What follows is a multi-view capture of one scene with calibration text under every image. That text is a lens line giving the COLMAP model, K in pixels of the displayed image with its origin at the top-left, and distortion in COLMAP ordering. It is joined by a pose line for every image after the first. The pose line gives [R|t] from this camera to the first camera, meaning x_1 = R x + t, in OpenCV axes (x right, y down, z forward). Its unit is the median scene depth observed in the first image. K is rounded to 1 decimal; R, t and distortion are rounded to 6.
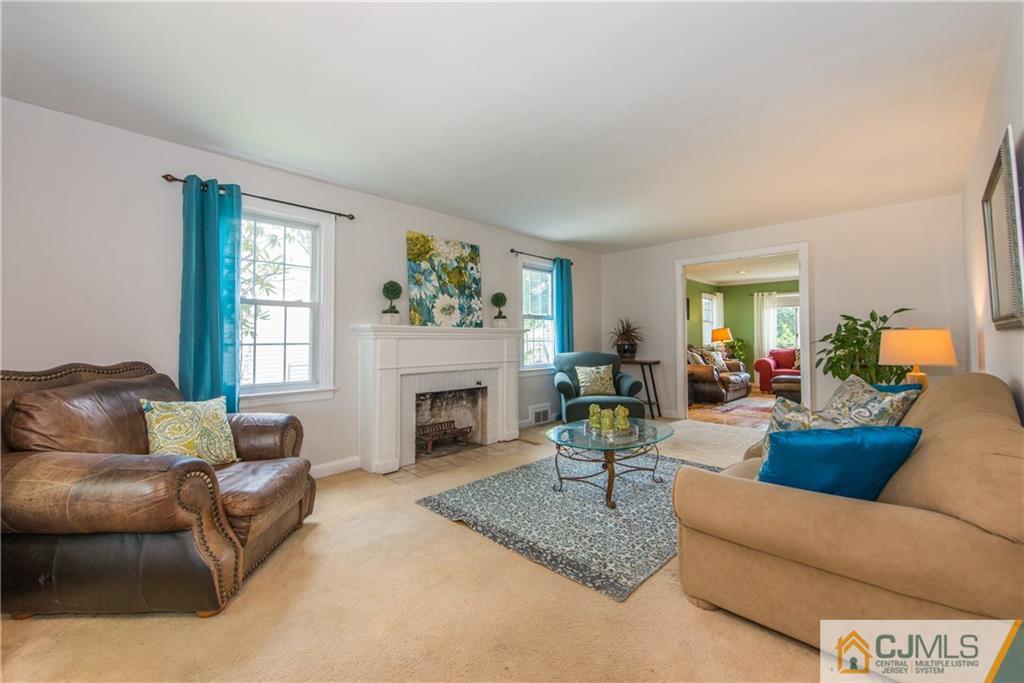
lens RADIAL K [[412.5, 0, 488.8], [0, 412.5, 329.2], [0, 0, 1]] dist [0.000581, -0.000011]
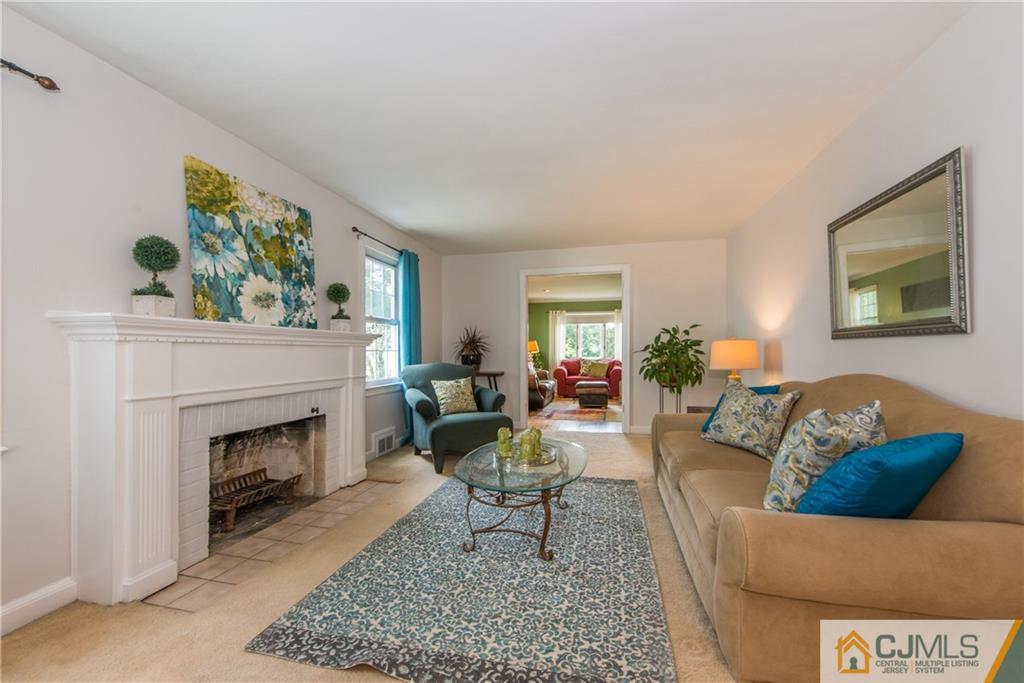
lens RADIAL K [[403.9, 0, 514.9], [0, 403.9, 352.8], [0, 0, 1]] dist [0.002263, -0.000181]
pose [[0.839685, 0.000200, 0.543073, -0.114106], [-0.014240, 0.999664, 0.021649, 0.015829], [-0.542886, -0.025911, 0.839406, 0.262378]]
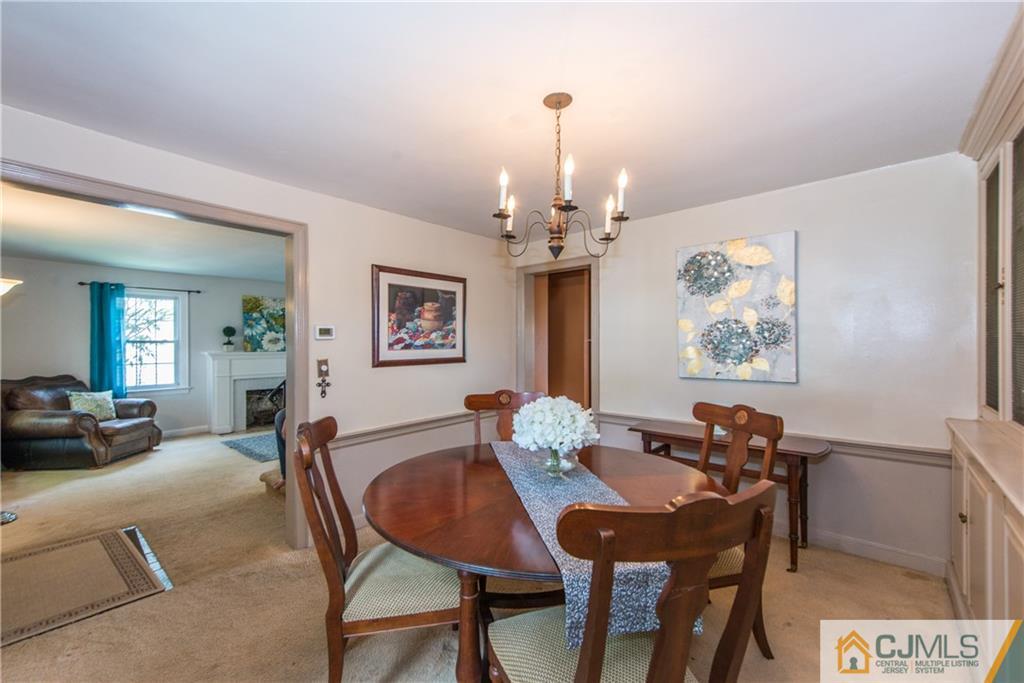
lens RADIAL K [[415.9, 0, 511.2], [0, 415.9, 347.2], [0, 0, 1]] dist [0.002153, 0.000067]
pose [[0.997056, -0.000798, 0.076675, 0.731668], [-0.001832, 0.999413, 0.034216, -0.080980], [-0.076657, -0.034256, 0.996469, -0.757038]]
